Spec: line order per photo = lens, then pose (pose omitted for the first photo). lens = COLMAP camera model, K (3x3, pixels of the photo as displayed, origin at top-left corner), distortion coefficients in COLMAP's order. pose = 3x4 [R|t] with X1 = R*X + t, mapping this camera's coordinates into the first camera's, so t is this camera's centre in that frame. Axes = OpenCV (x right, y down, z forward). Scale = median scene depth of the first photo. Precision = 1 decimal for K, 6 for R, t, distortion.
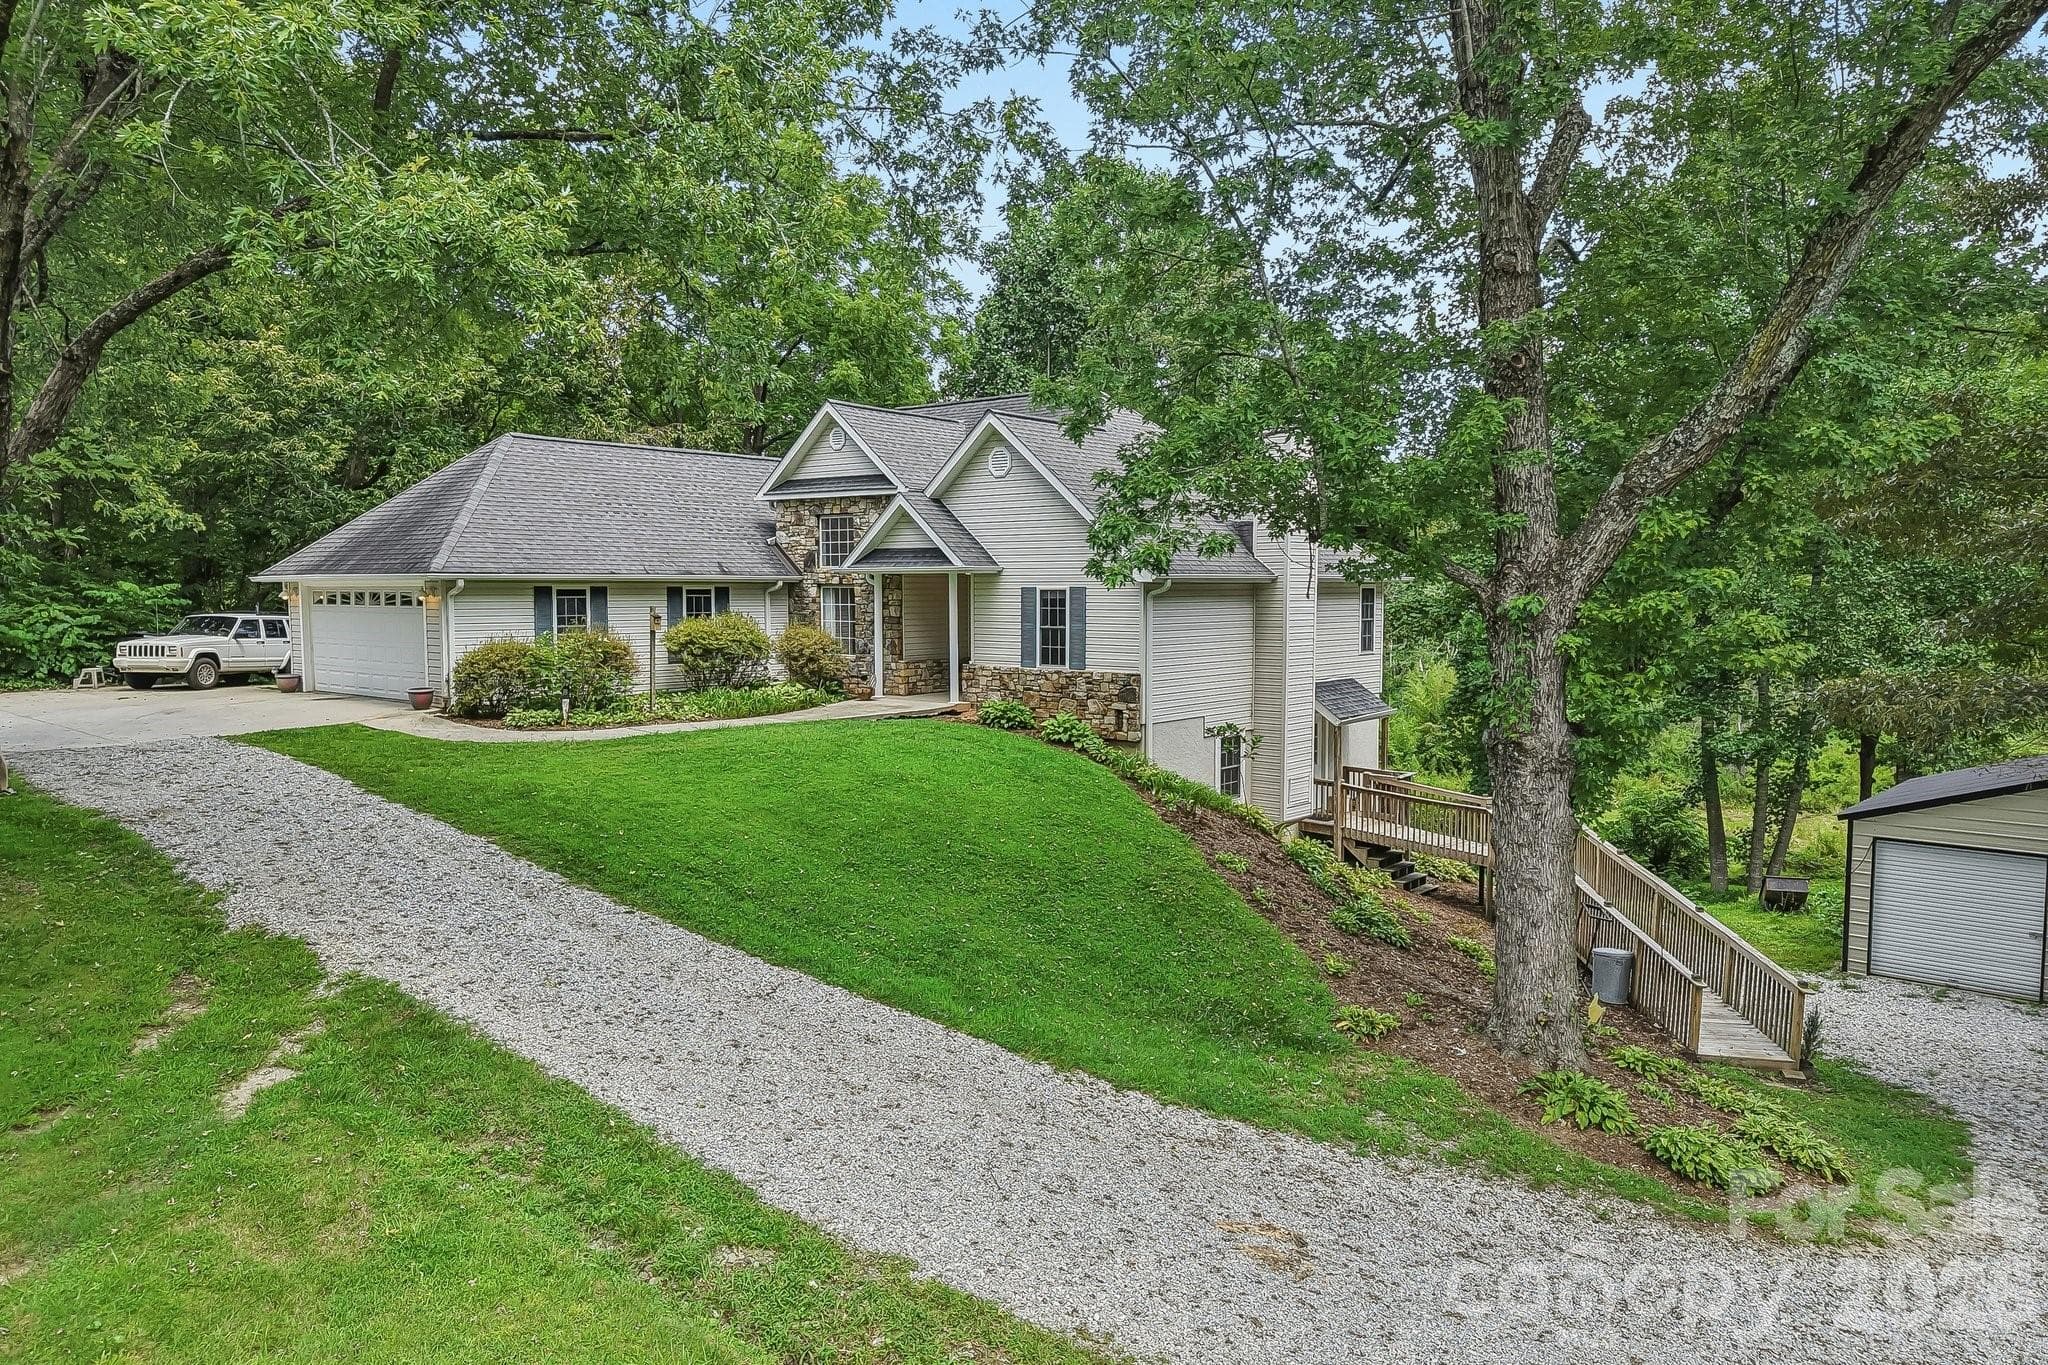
lens RADIAL K [[1424.3, 0, 1046.4], [0, 1424.3, 703.7], [0, 0, 1]] dist [0.009144, -0.071401]
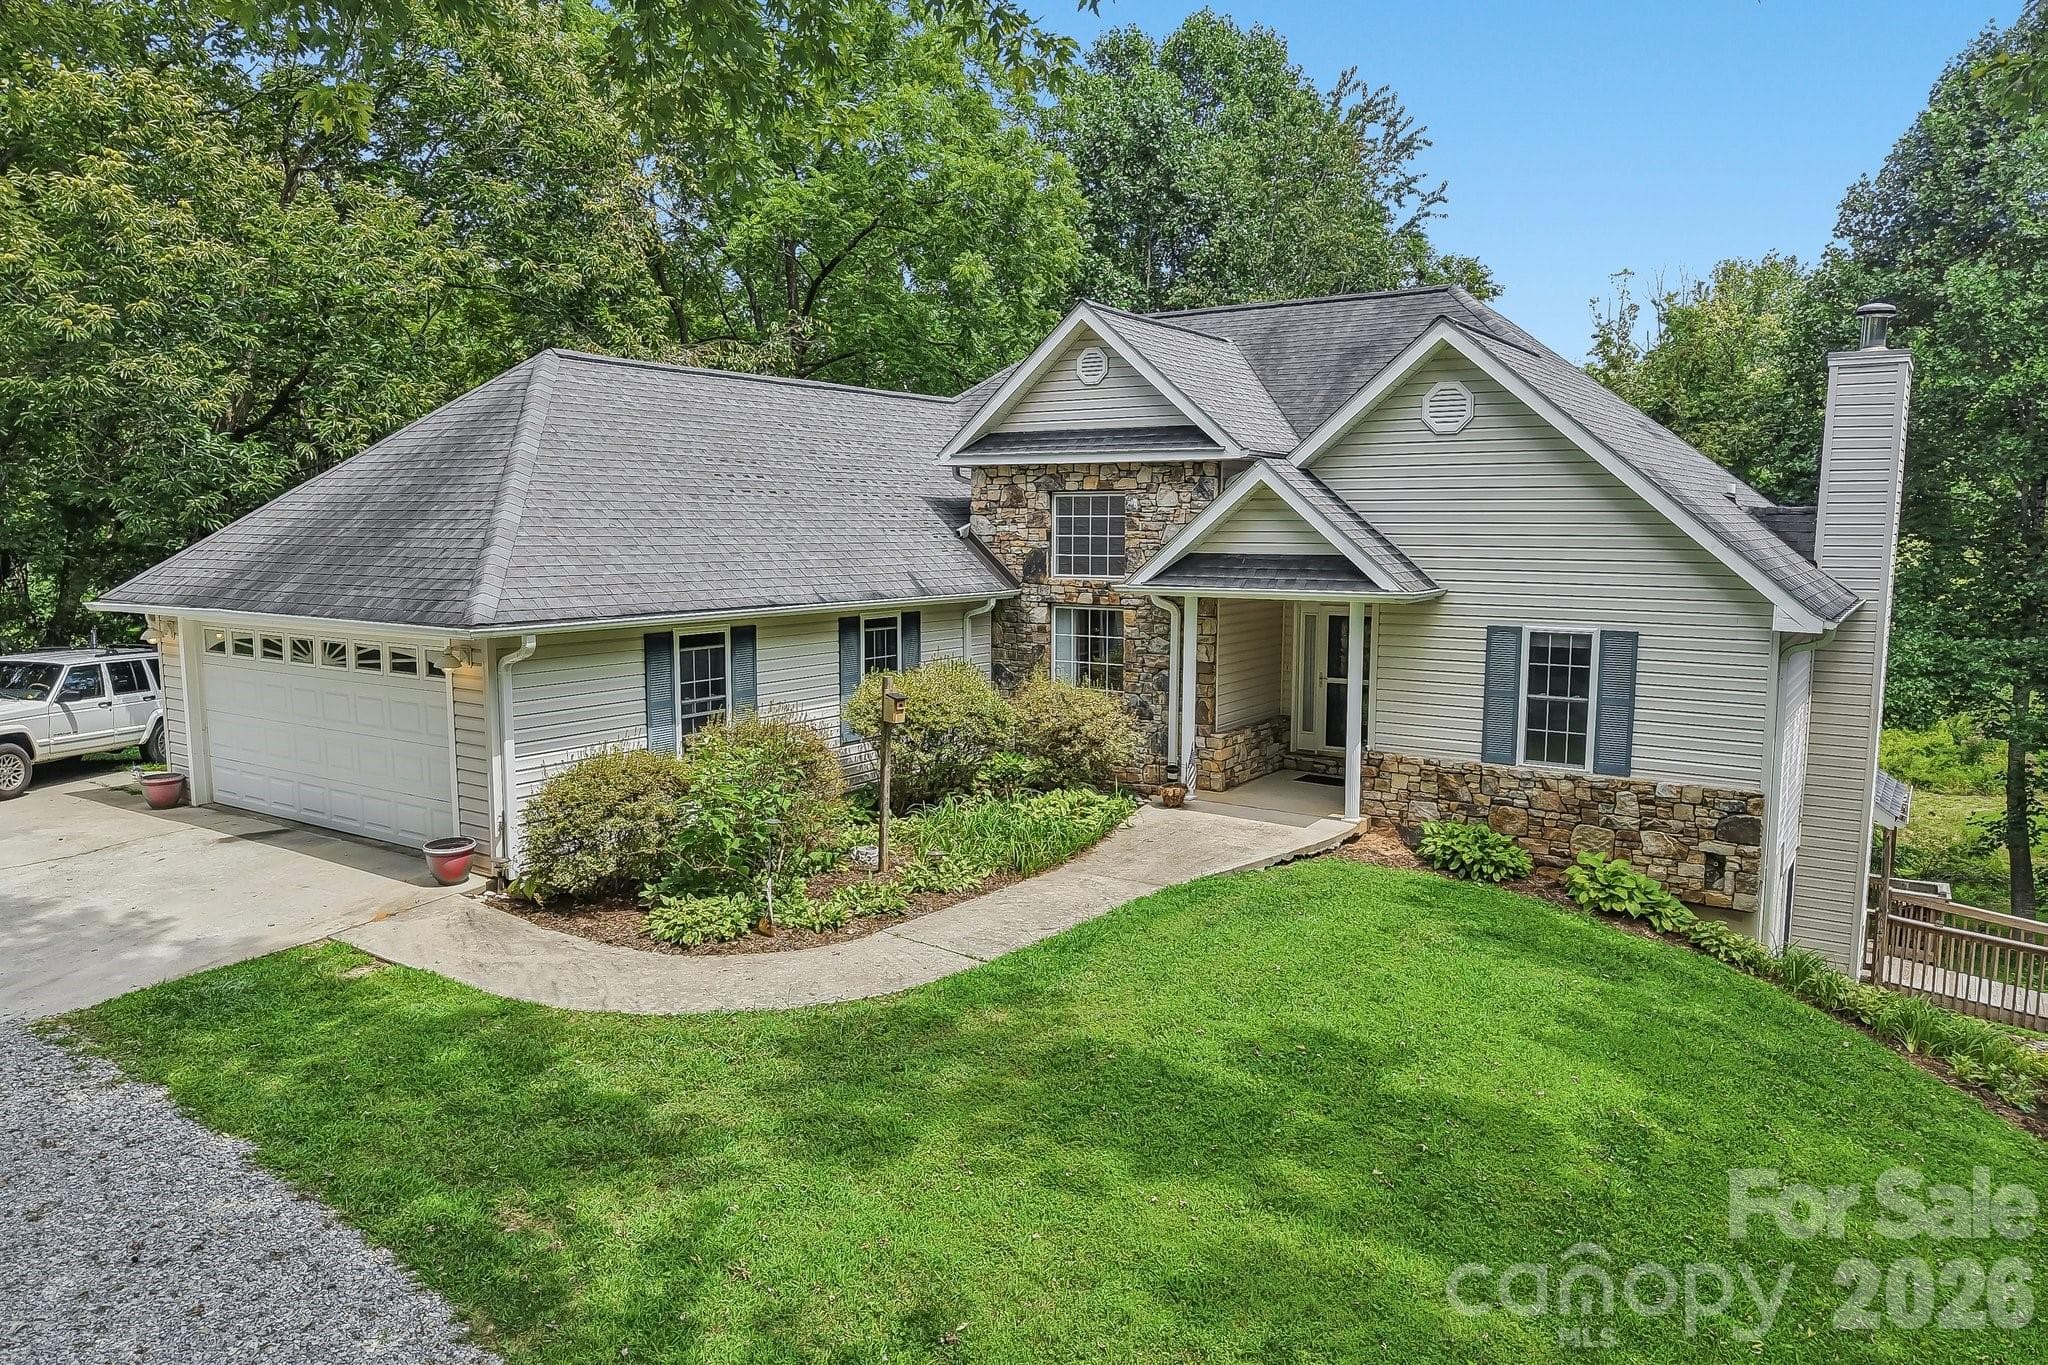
lens RADIAL K [[1429.2, 0, 1012.4], [0, 1429.2, 705.2], [0, 0, 1]] dist [0.061837, -0.080421]
pose [[0.997831, -0.008558, 0.065266, -0.240103], [0.005636, 0.998979, 0.044826, -0.074339], [-0.065583, -0.044361, 0.996861, 0.415891]]
